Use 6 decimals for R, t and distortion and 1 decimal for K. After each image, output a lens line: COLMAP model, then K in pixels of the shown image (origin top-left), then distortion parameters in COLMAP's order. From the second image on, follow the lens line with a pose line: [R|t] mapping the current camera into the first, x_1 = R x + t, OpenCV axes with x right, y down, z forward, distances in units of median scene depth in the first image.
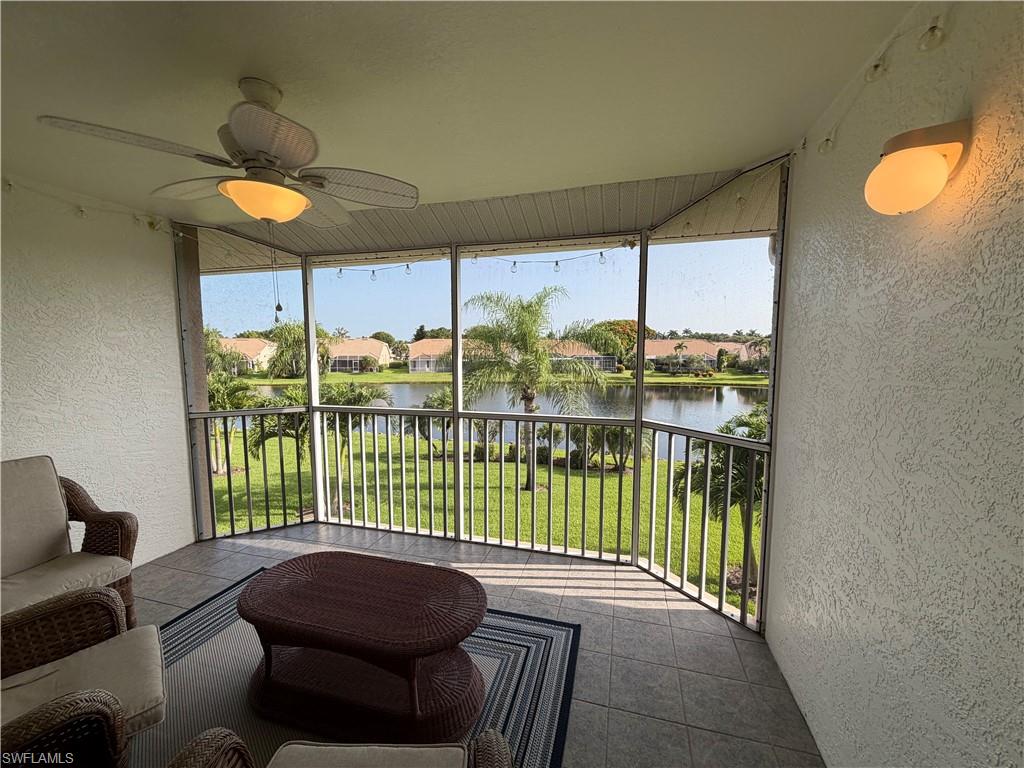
lens RADIAL K [[407.5, 0, 511.4], [0, 407.5, 386.0], [0, 0, 1]] dist [0.000304, 0.000315]
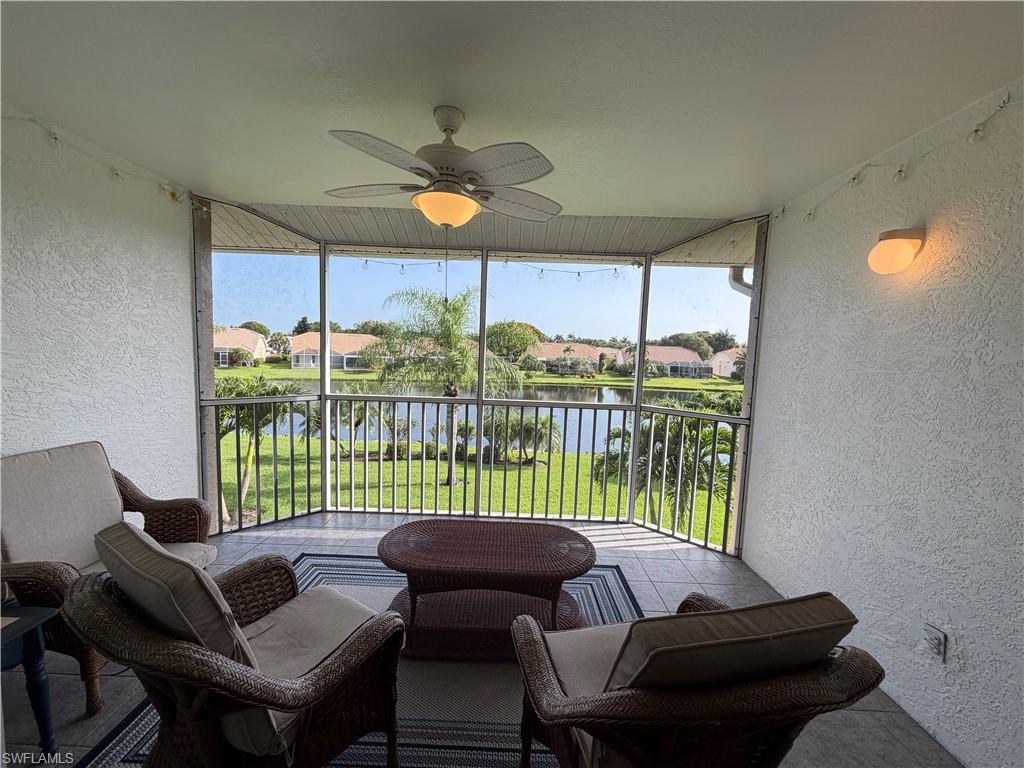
lens RADIAL K [[407.5, 0, 511.2], [0, 407.5, 386.8], [0, 0, 1]] dist [0.000304, 0.000315]
pose [[0.964373, 0.010847, 0.264323, -0.370108], [-0.011660, 0.999931, 0.001508, 0.027932], [-0.264288, -0.004536, 0.964433, -0.093567]]
